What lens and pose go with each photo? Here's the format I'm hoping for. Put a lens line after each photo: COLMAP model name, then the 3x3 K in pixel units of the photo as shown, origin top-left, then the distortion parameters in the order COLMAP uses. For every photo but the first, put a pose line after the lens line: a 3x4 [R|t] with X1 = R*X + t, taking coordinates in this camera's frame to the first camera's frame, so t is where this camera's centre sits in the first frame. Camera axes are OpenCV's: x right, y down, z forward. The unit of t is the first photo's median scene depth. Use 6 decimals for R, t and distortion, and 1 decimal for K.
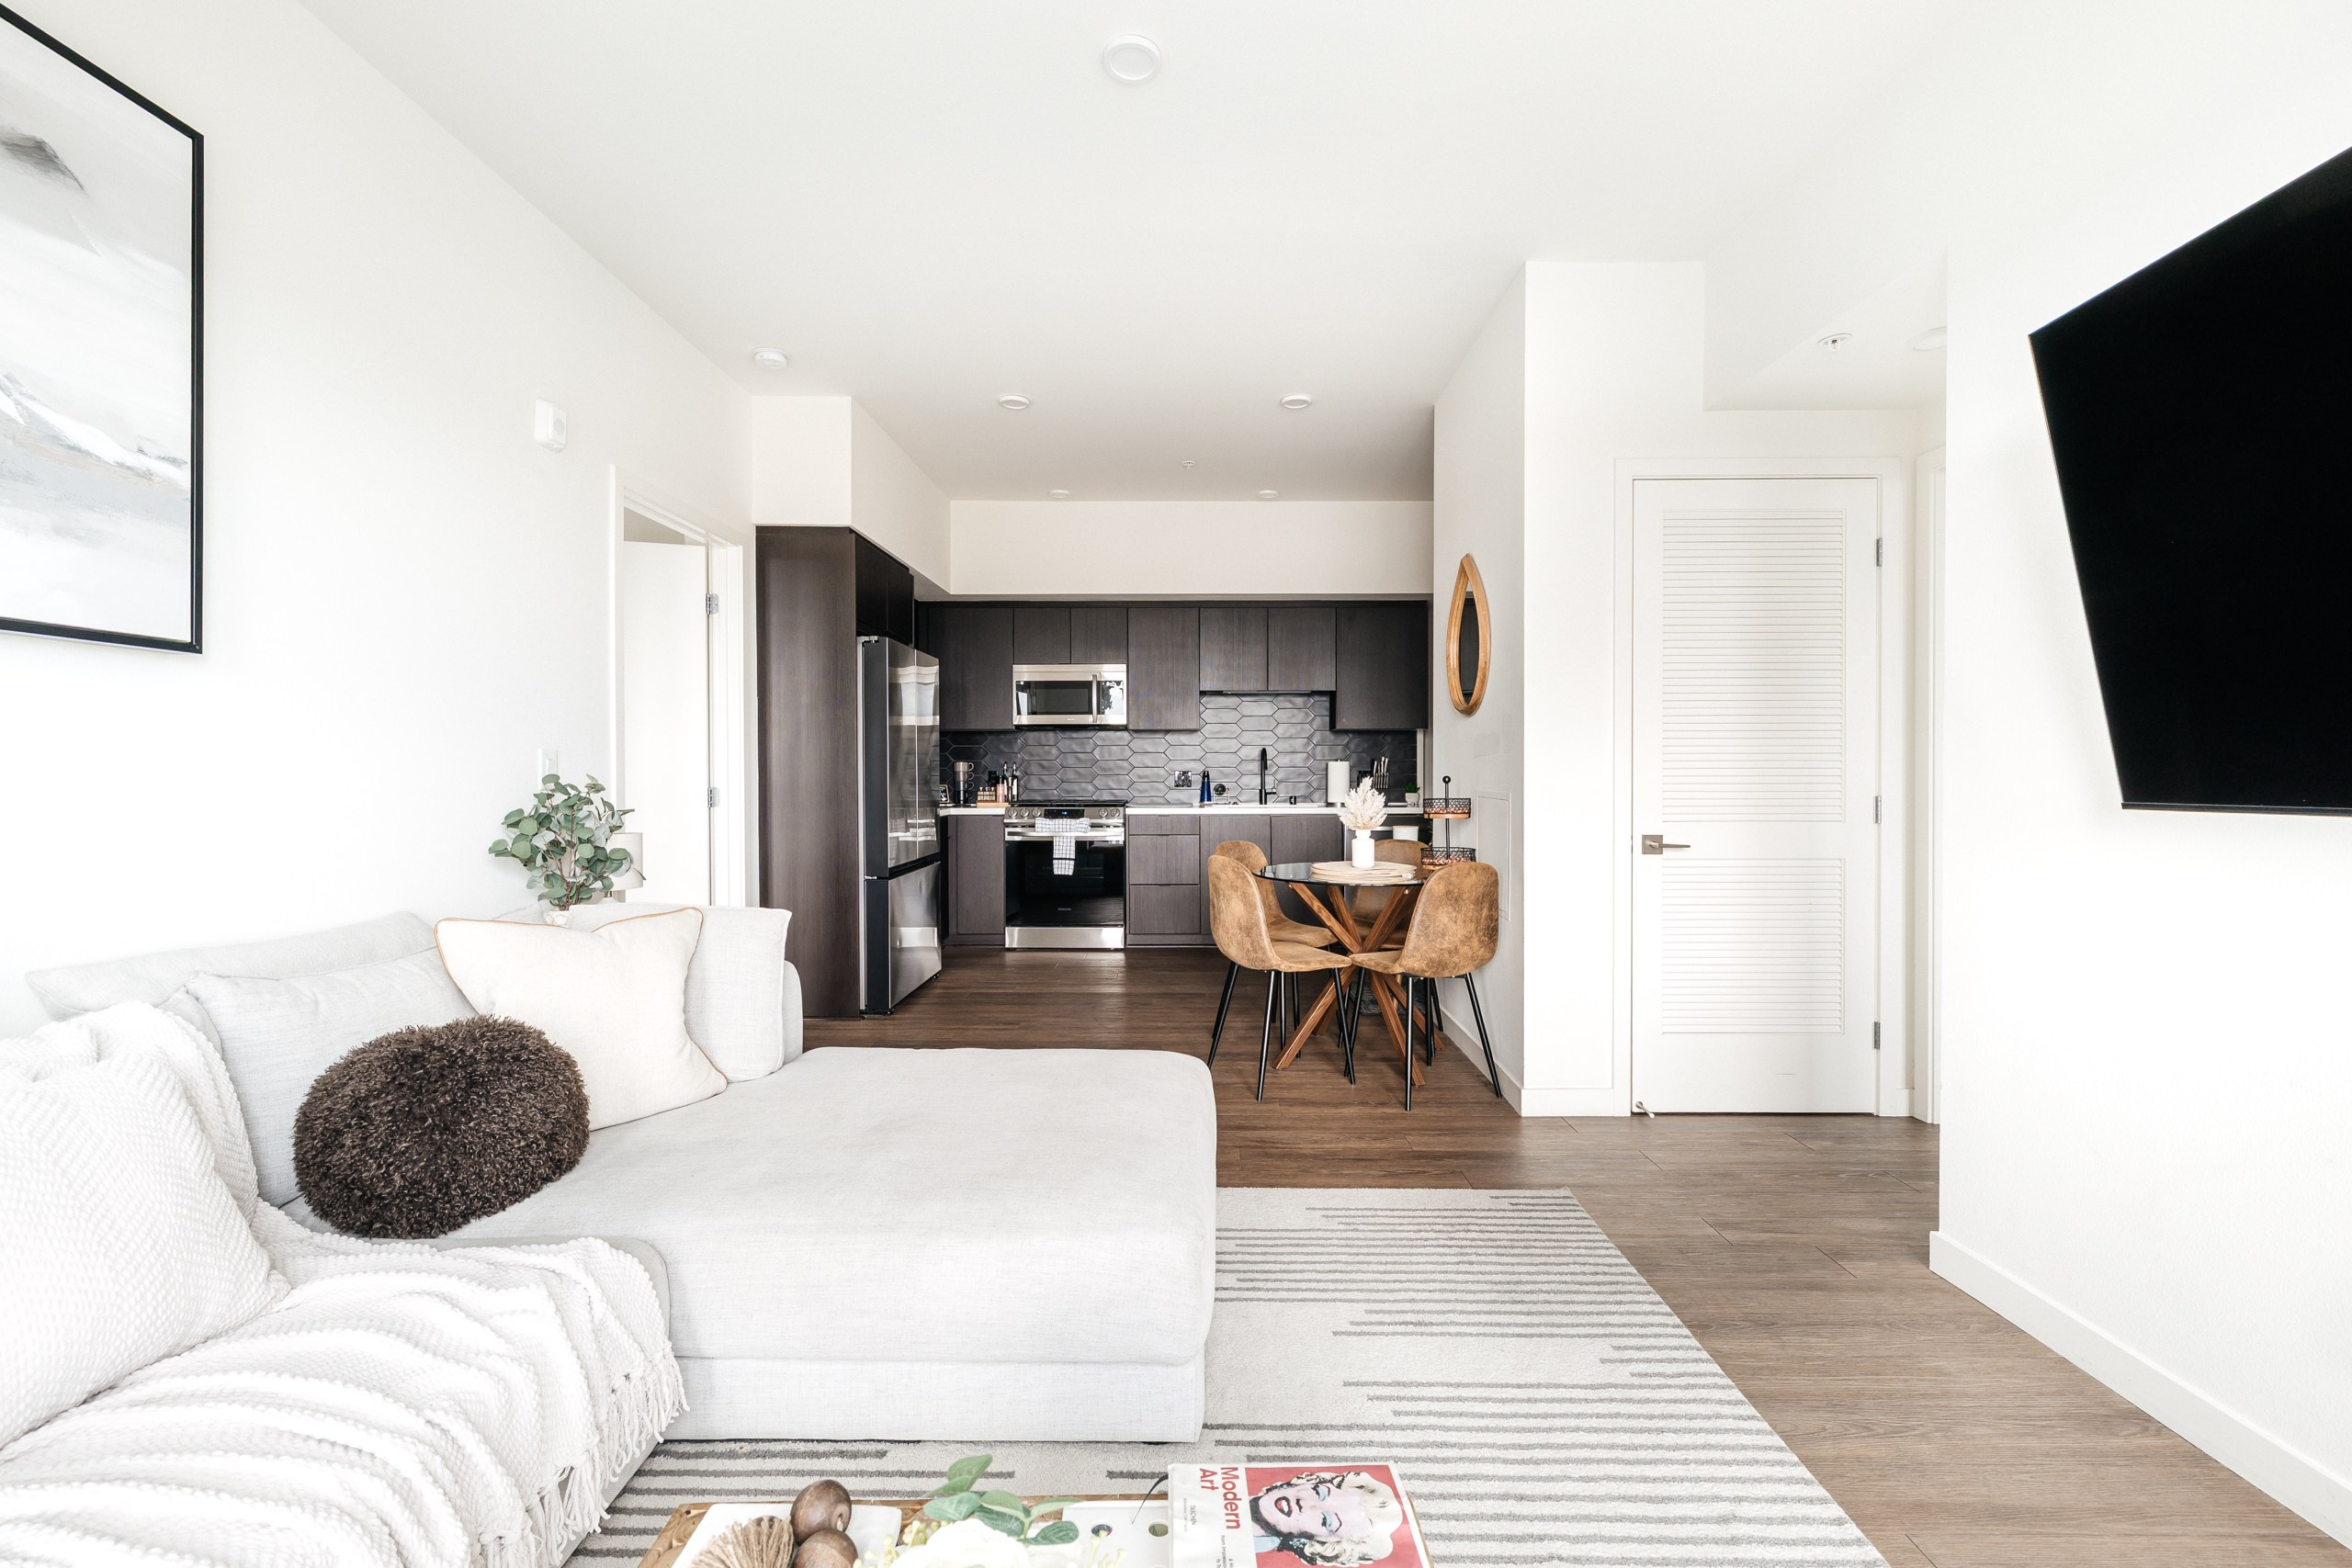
lens RADIAL K [[992.7, 0, 1186.5], [0, 992.7, 781.3], [0, 0, 1]] dist [-0.001347, 0.002153]
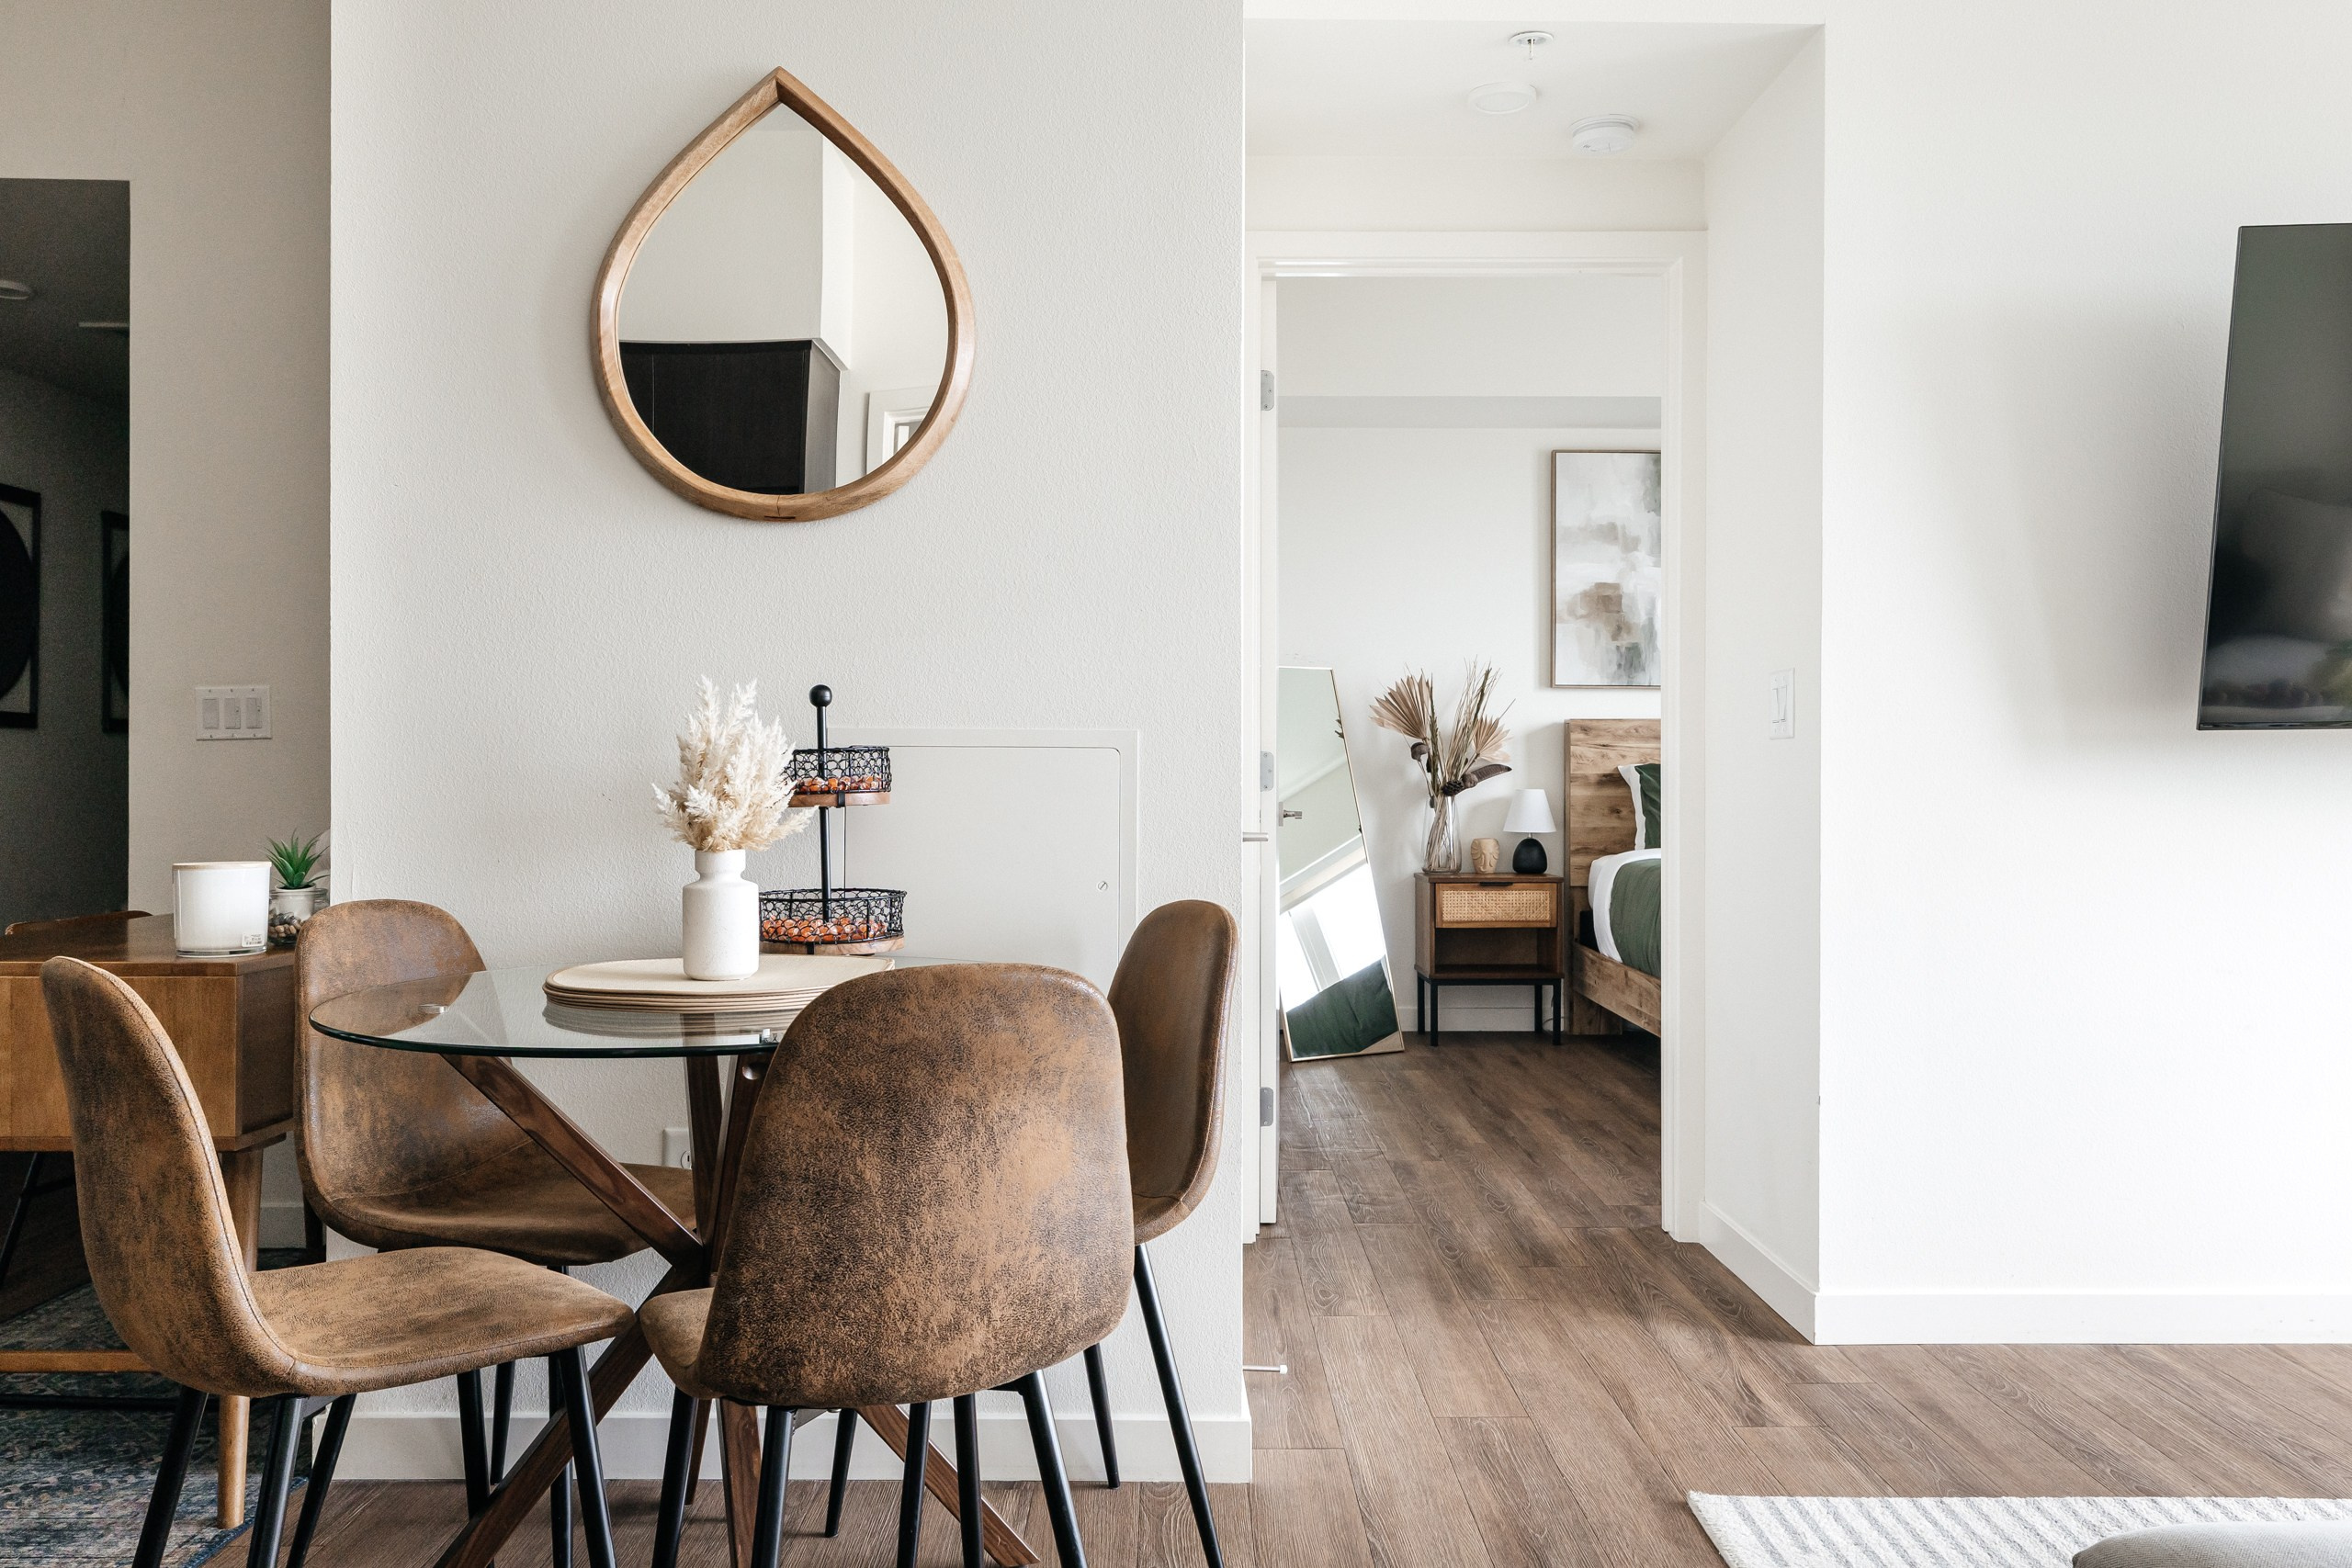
lens RADIAL K [[1783.0, 0, 1179.9], [0, 1783.0, 781.5], [0, 0, 1]] dist [0.002468, -0.002474]
pose [[-0.008053, -0.002483, 0.999964, -0.318056], [0.011962, 0.999925, 0.002579, 0.024781], [-0.999896, 0.011982, -0.008023, 0.763497]]
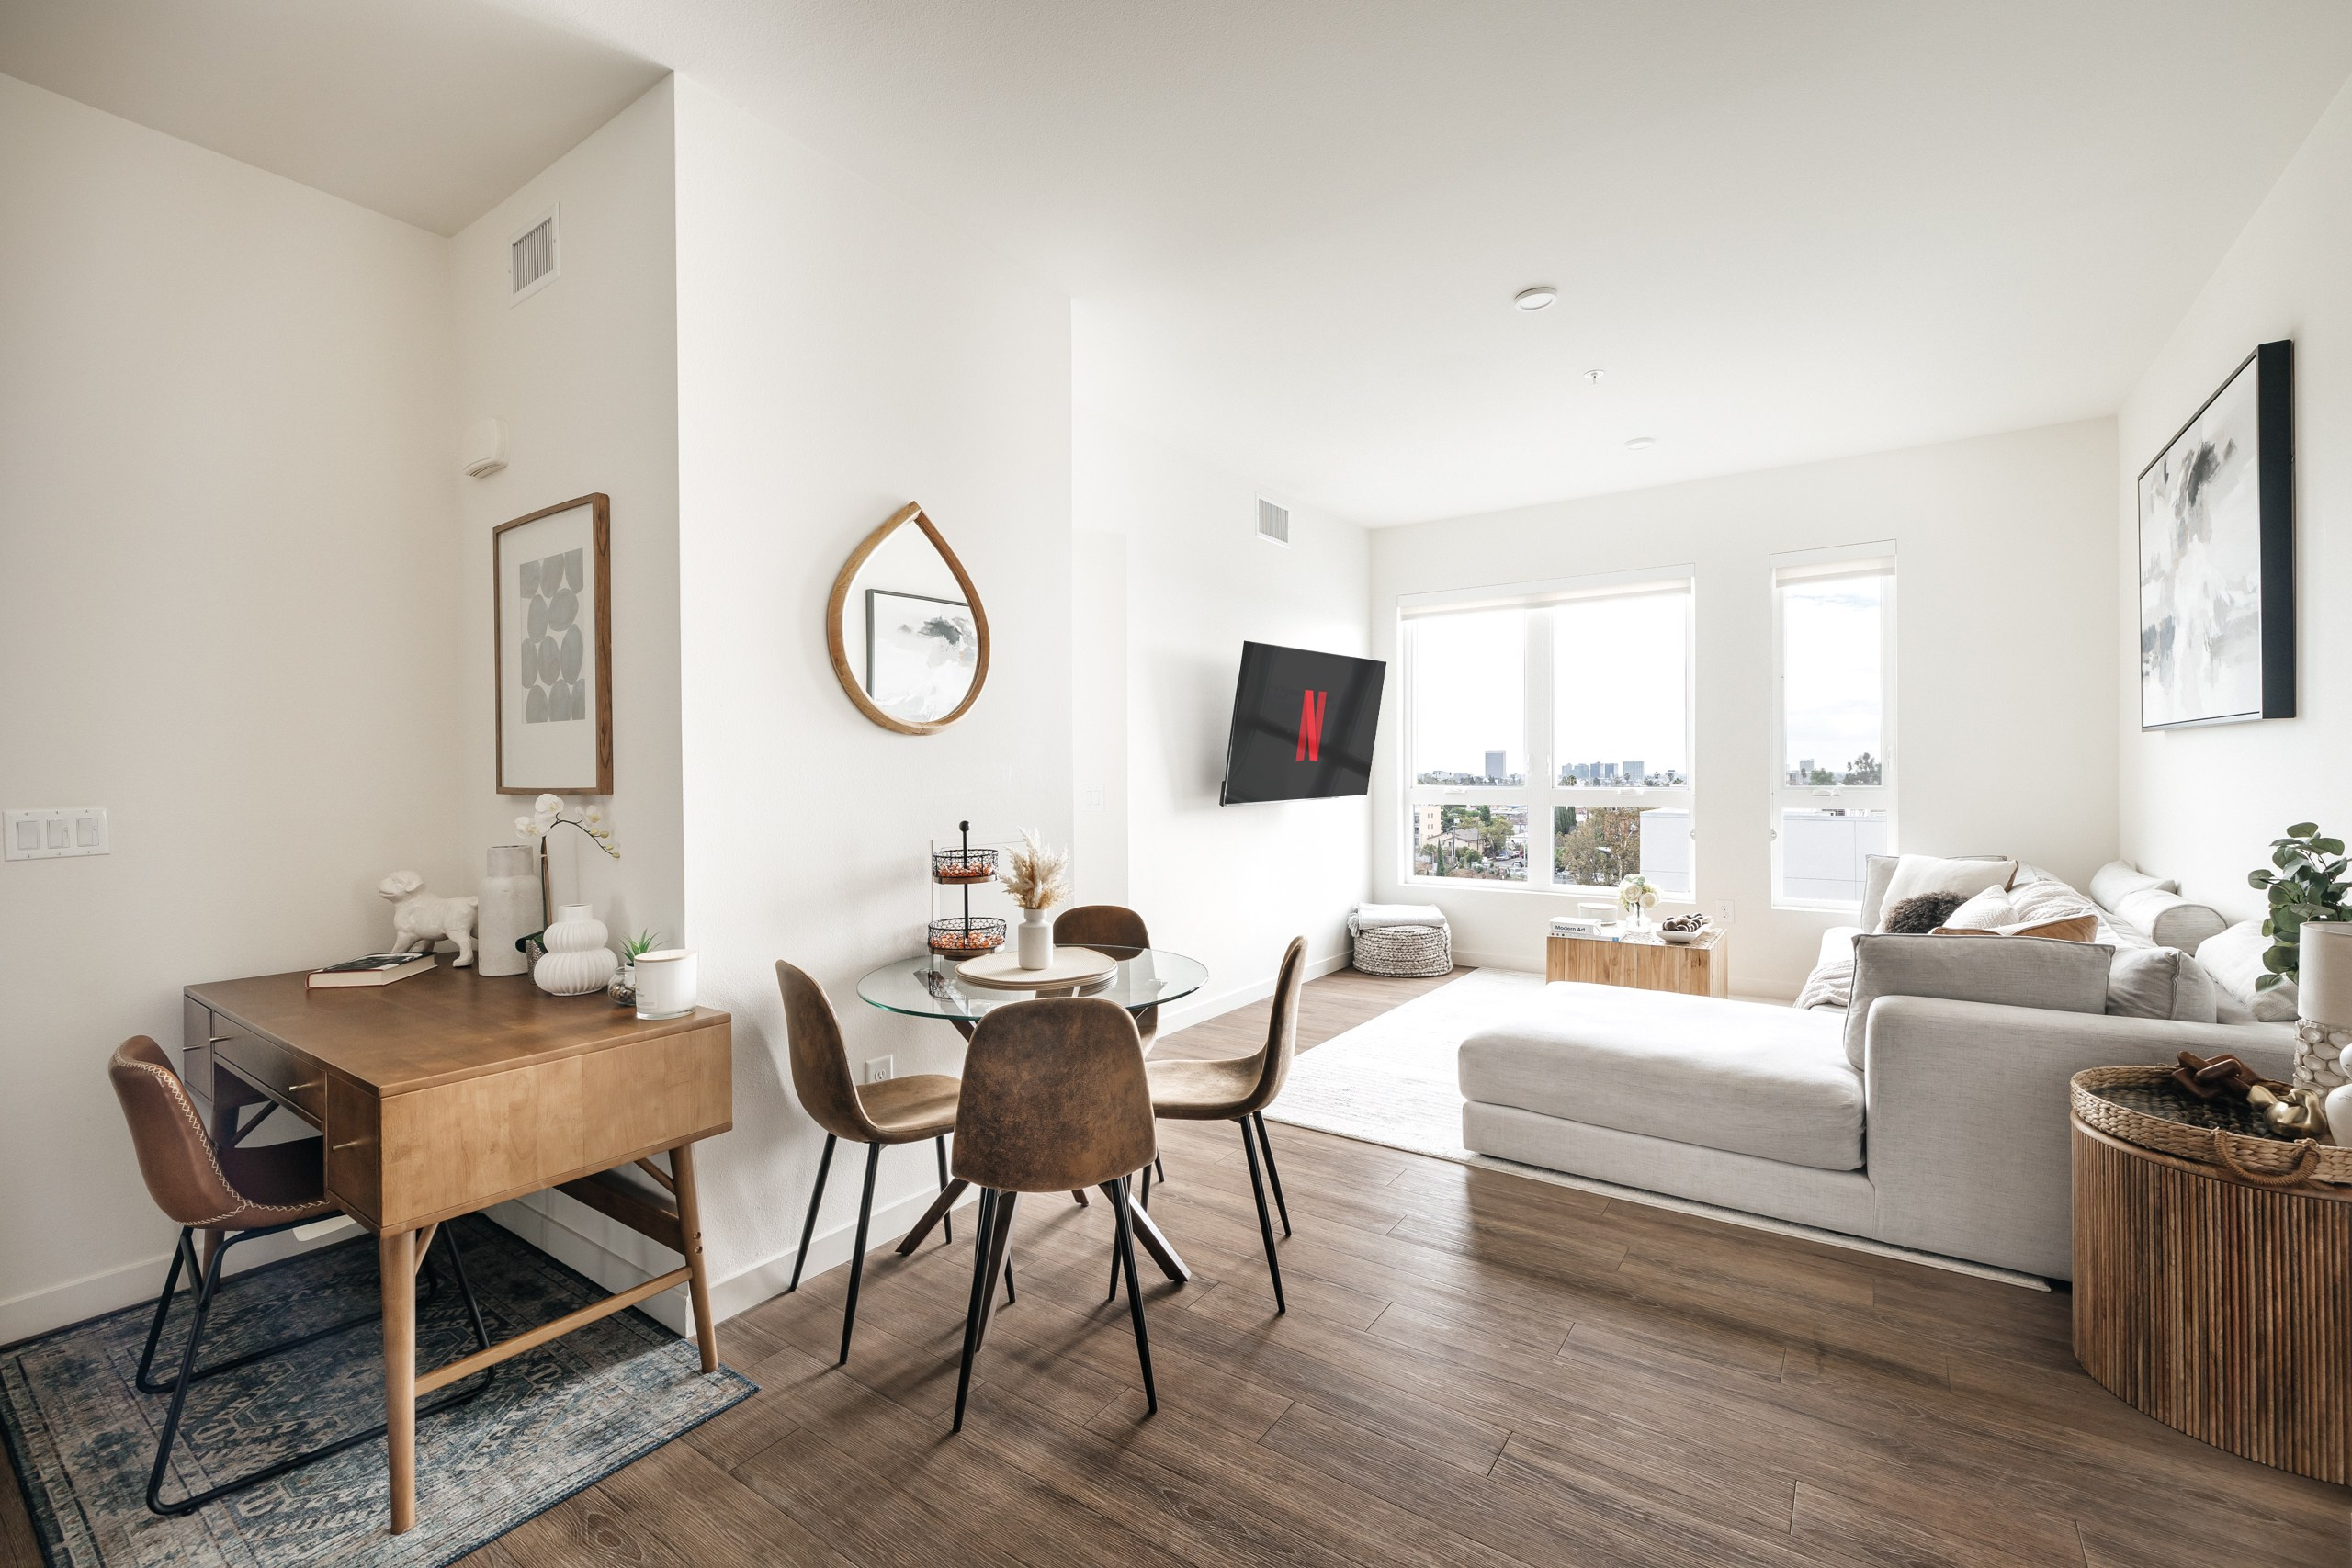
lens RADIAL K [[992.7, 0, 1190.8], [0, 992.7, 778.5], [0, 0, 1]] dist [-0.001347, 0.002153]
pose [[-0.826002, 0.001787, 0.563665, -0.233819], [0.013861, 0.999757, 0.017143, -0.039305], [-0.563497, 0.021973, -0.825826, 1.295954]]
